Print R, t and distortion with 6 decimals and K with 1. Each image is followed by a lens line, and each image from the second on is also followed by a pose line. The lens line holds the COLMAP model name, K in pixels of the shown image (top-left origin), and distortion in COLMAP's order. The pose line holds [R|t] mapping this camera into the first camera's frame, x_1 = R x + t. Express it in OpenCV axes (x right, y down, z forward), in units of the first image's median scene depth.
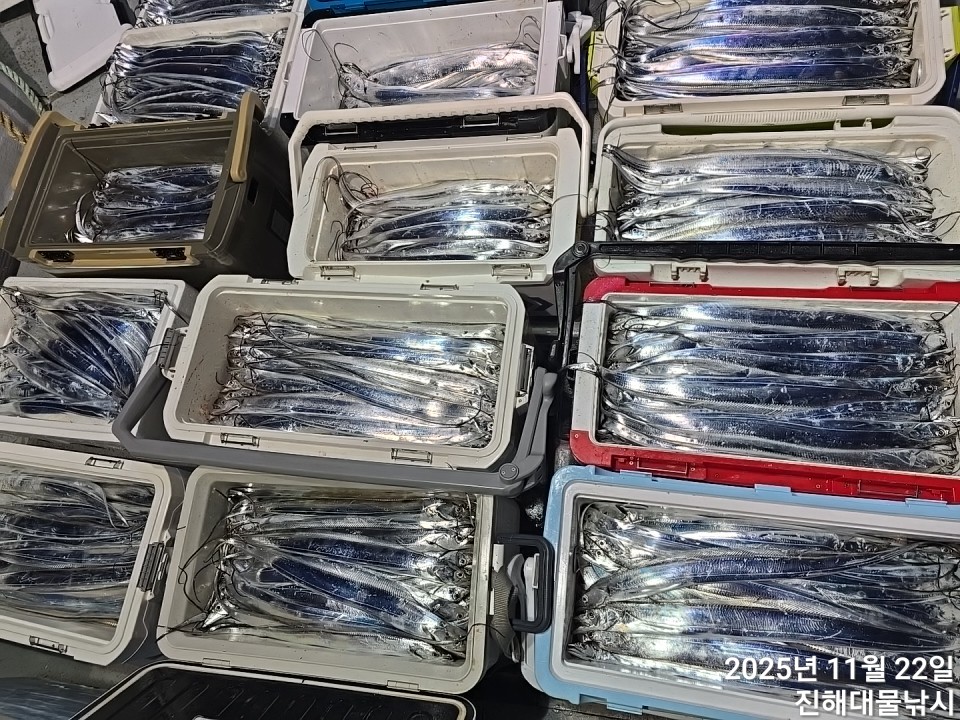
lens RADIAL K [[642.4, 0, 477.6], [0, 642.4, 353.5], [0, 0, 1]] dist [0.044474, -0.043997]
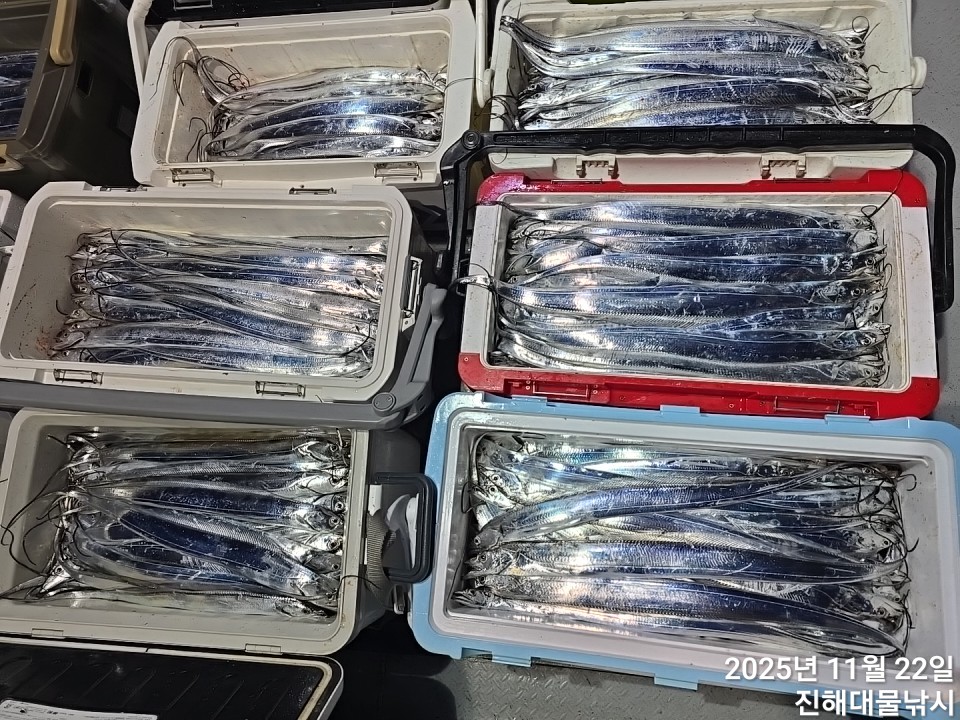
lens RADIAL K [[642.4, 0, 483.3], [0, 642.4, 356.8], [0, 0, 1]] dist [0.044474, -0.043997]
pose [[0.997174, -0.025830, 0.070541, 0.111014], [0.019348, 0.995657, 0.091067, 0.045202], [-0.072587, -0.089445, 0.993343, 0.135602]]
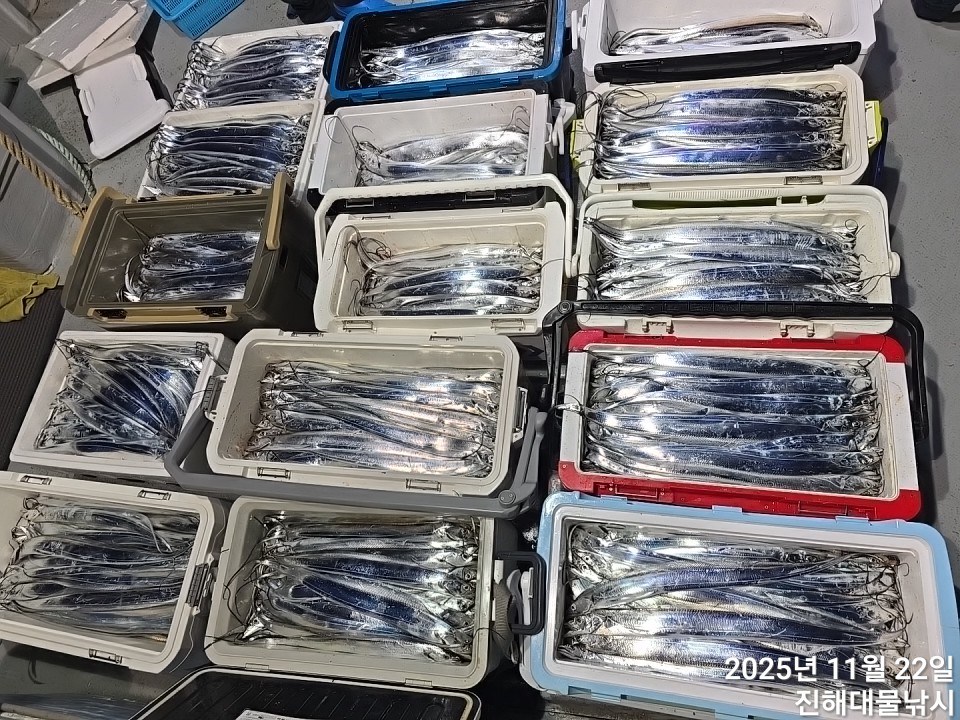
lens RADIAL K [[642.4, 0, 478.8], [0, 642.4, 351.4], [0, 0, 1]] dist [0.044474, -0.043997]
pose [[0.999944, -0.010615, -0.000180, 0.000269], [0.010592, 0.998623, -0.051374, -0.022253], [0.000725, 0.051370, 0.998679, -0.178095]]
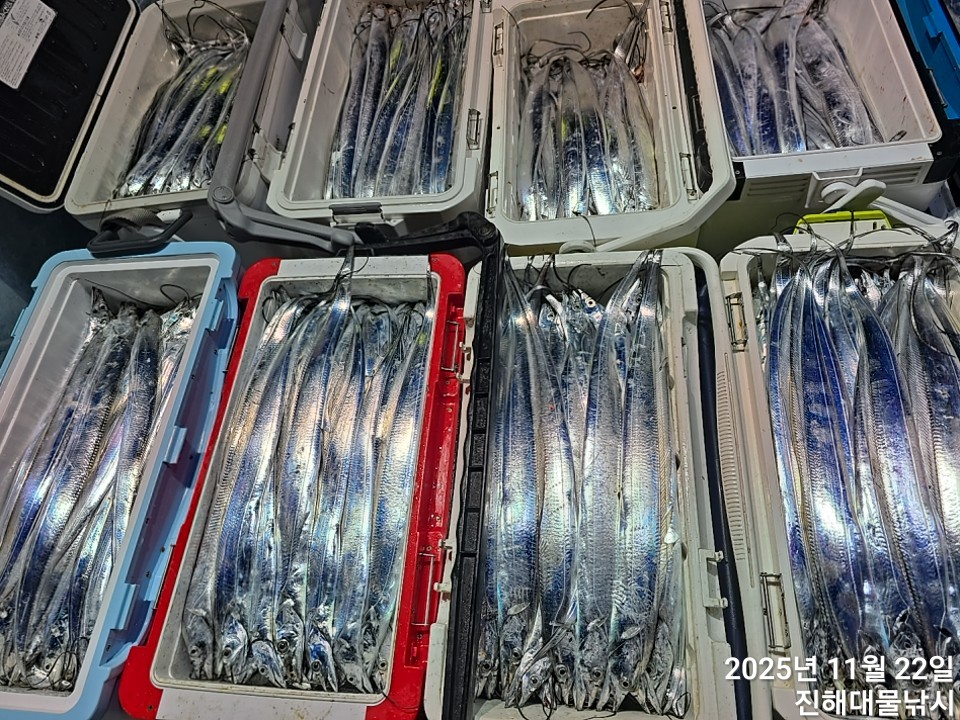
lens RADIAL K [[642.4, 0, 482.1], [0, 642.4, 353.6], [0, 0, 1]] dist [0.044474, -0.043997]
pose [[0.103380, 0.955729, -0.275489, 0.528199], [-0.879375, 0.217246, 0.423678, -0.466148], [0.464770, 0.198458, 0.862904, 0.351013]]
